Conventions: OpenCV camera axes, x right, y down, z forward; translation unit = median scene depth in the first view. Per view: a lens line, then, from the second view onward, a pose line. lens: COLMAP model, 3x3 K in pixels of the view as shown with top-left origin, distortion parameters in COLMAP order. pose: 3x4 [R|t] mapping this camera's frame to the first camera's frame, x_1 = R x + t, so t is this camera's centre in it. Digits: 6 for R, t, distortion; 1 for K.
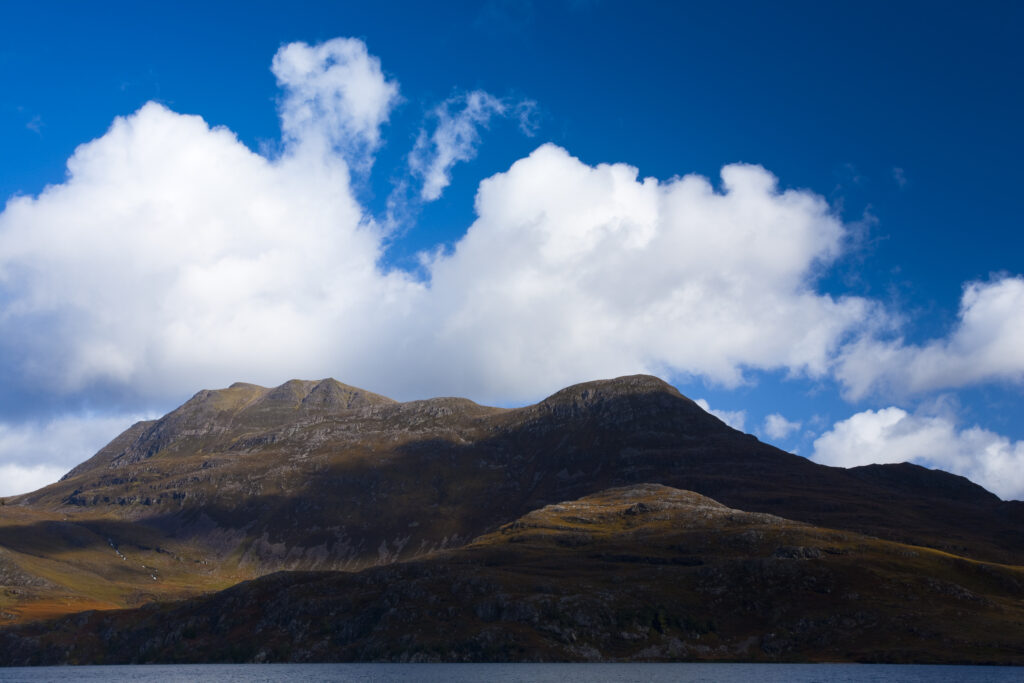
lens RADIAL K [[1059.2, 0, 512.0], [0, 1059.2, 341.5], [0, 0, 1]] dist [0.029868, 0.023815]
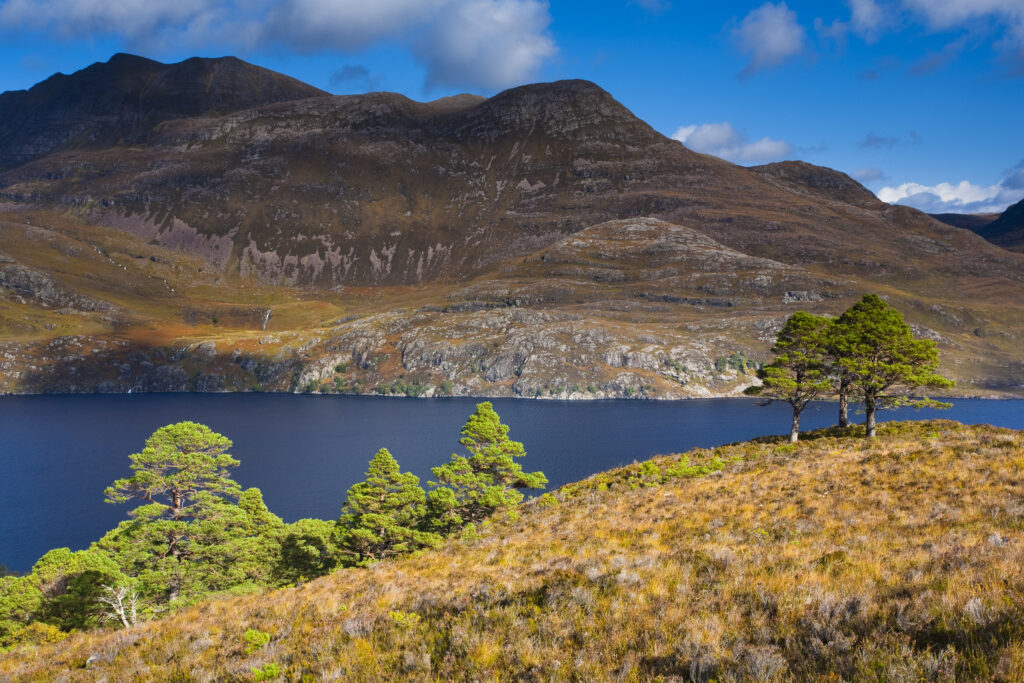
lens RADIAL K [[1153.9, 0, 512.0], [0, 1153.9, 341.5], [0, 0, 1]] dist [0.042633, 0.044653]
pose [[0.979496, -0.031846, 0.198928, -0.209915], [-0.036799, 0.942533, 0.332080, -0.119859], [-0.198072, -0.332592, 0.922036, -0.156664]]
